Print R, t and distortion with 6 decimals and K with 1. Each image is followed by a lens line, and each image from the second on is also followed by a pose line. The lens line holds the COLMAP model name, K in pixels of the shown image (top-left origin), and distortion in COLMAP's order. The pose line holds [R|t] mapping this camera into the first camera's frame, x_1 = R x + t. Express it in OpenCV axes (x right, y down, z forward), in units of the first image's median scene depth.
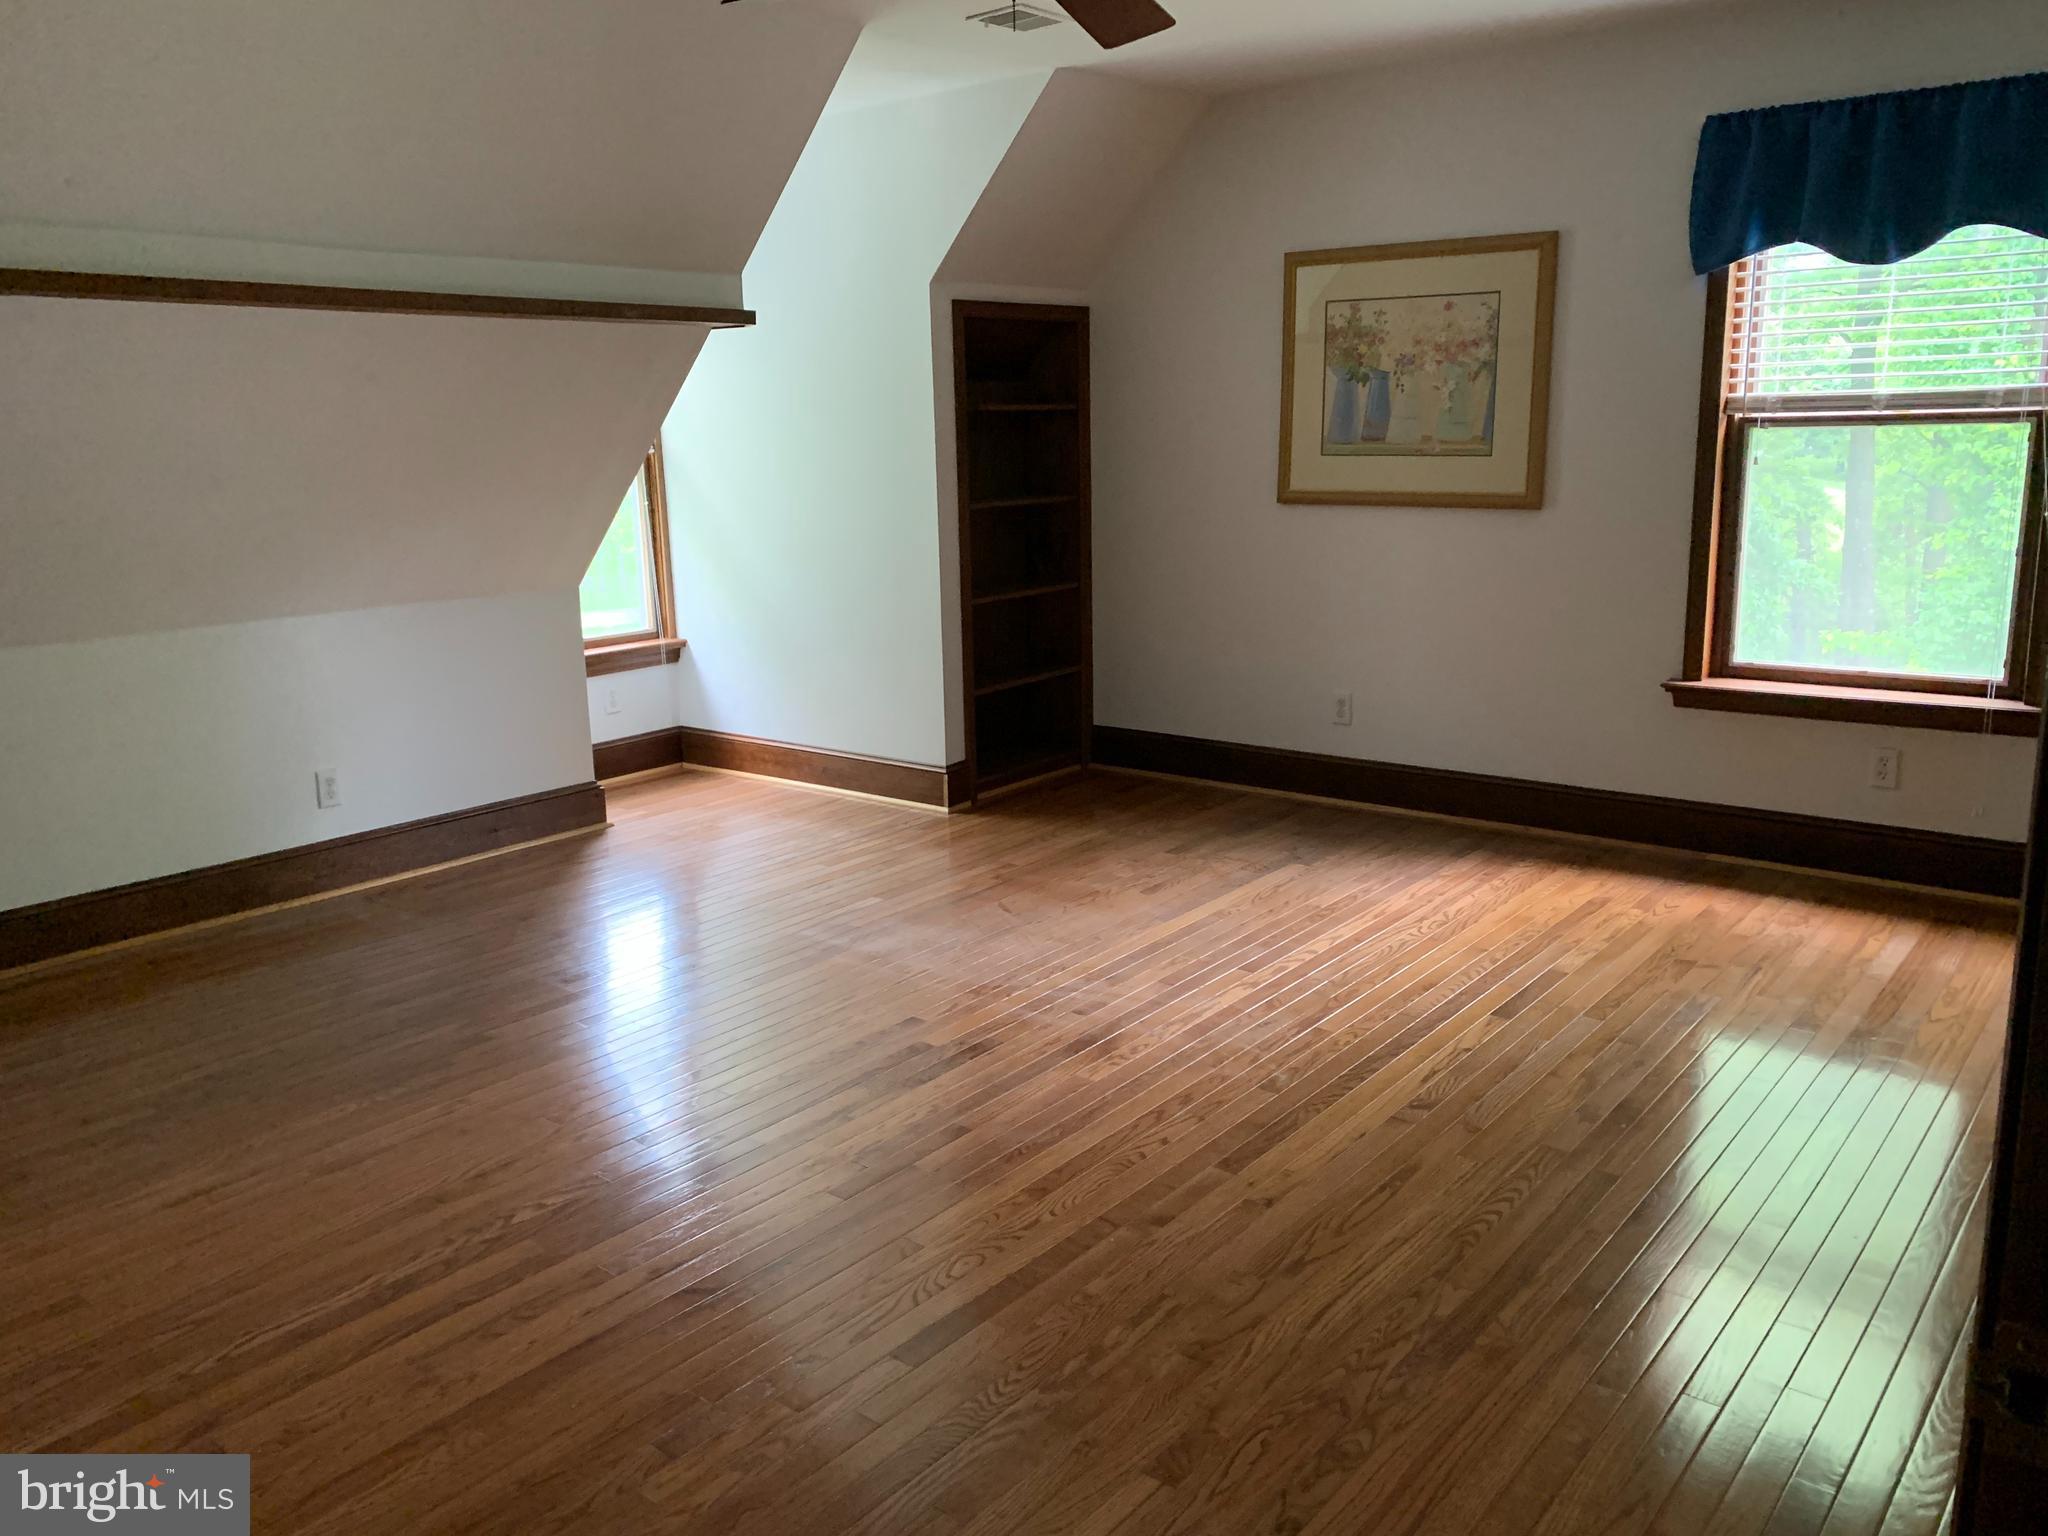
lens RADIAL K [[1537.3, 0, 1015.1], [0, 1537.3, 761.3], [0, 0, 1]] dist [0.004567, 0.000441]
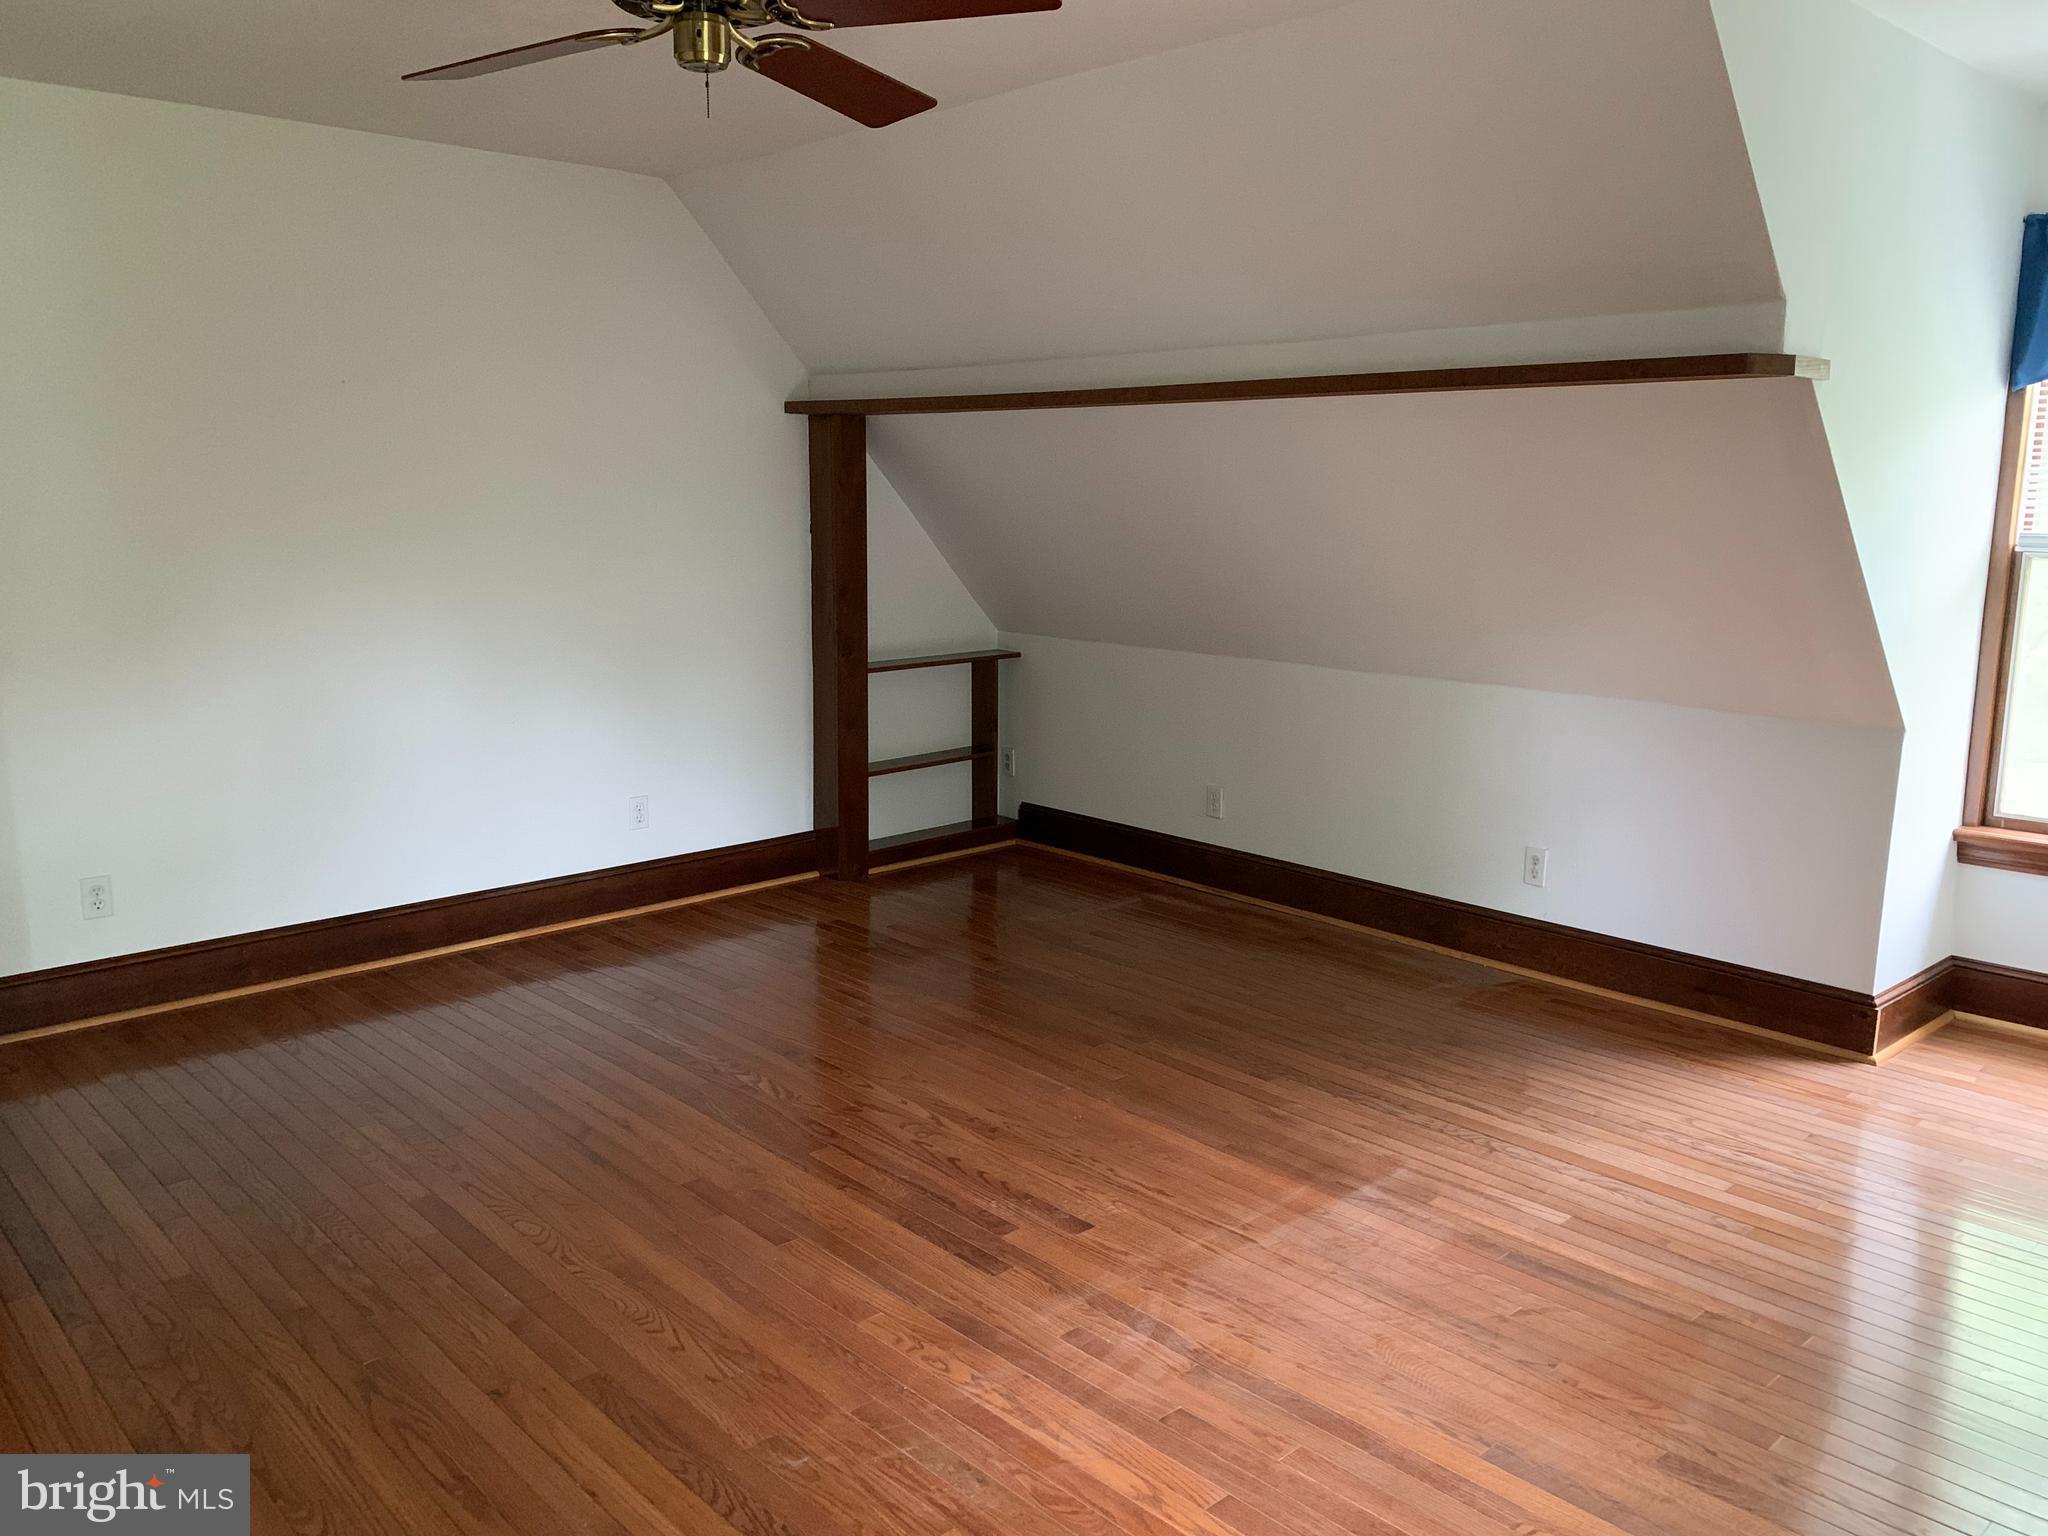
lens RADIAL K [[1537.3, 0, 1015.1], [0, 1537.3, 761.3], [0, 0, 1]] dist [0.004567, 0.000441]
pose [[-0.130981, 0.196031, -0.971811, 0.704625], [-0.217920, 0.950587, 0.221121, -0.250301], [0.967137, 0.240740, -0.081790, 0.972527]]
